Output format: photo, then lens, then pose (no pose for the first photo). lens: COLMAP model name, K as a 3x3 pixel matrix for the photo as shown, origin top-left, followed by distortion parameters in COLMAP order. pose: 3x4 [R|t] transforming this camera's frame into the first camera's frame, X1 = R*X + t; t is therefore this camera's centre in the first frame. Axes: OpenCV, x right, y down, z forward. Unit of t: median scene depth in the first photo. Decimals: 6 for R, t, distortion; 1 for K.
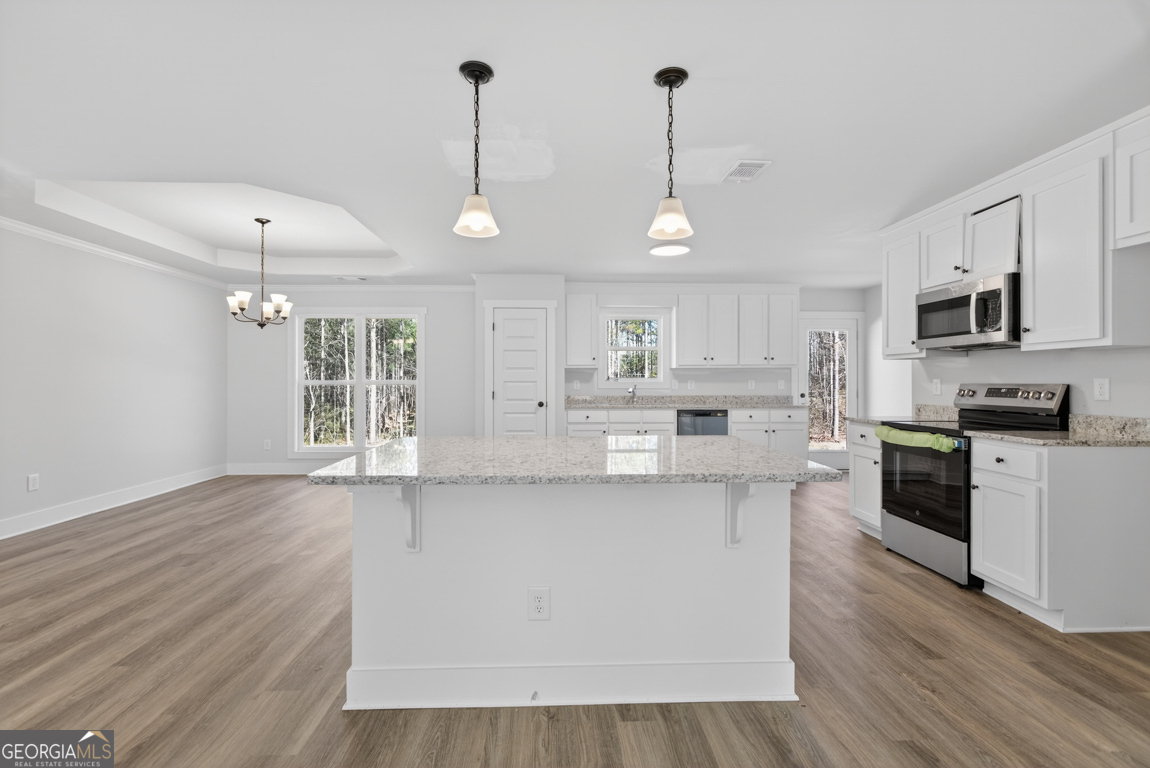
lens RADIAL K [[516.7, 0, 573.4], [0, 516.7, 381.3], [0, 0, 1]] dist [-0.003293, -0.000235]
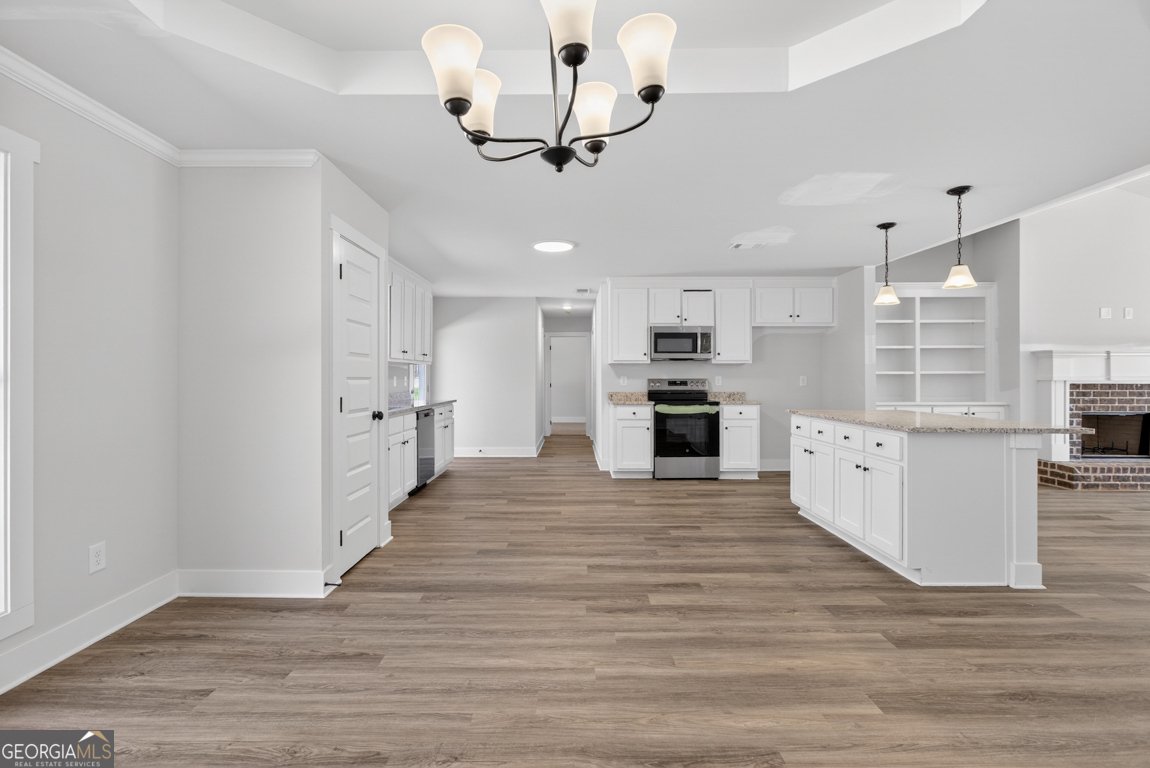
lens RADIAL K [[517.7, 0, 551.2], [0, 517.7, 381.7], [0, 0, 1]] dist [-0.011514, 0.000057]
pose [[0.068155, -0.006578, 0.997653, -1.169469], [0.001386, 0.999978, 0.006498, 0.002799], [-0.997674, 0.000940, 0.068163, 1.341124]]
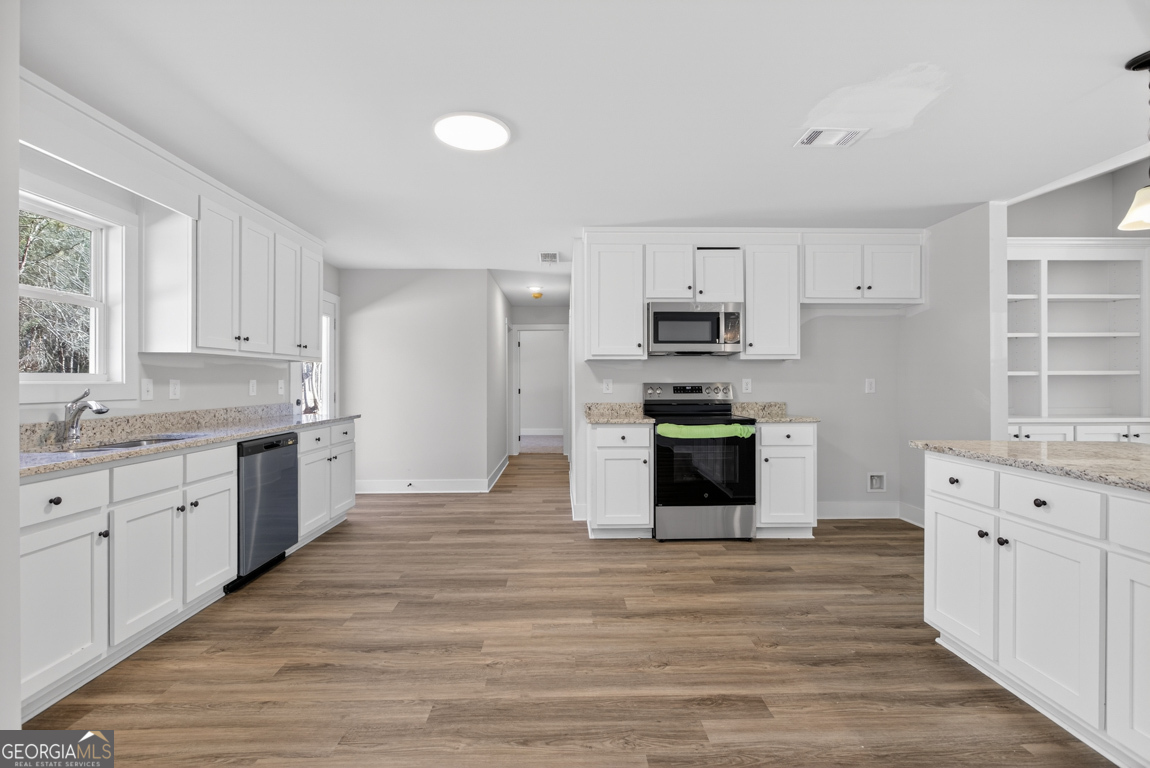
lens RADIAL K [[516.7, 0, 573.4], [0, 516.7, 381.3], [0, 0, 1]] dist [-0.003293, -0.000235]
pose [[0.004705, 0.002098, 0.999987, -0.478232], [0.002875, 0.999994, -0.002112, 0.002938], [-0.999985, 0.002885, 0.004699, 1.278541]]
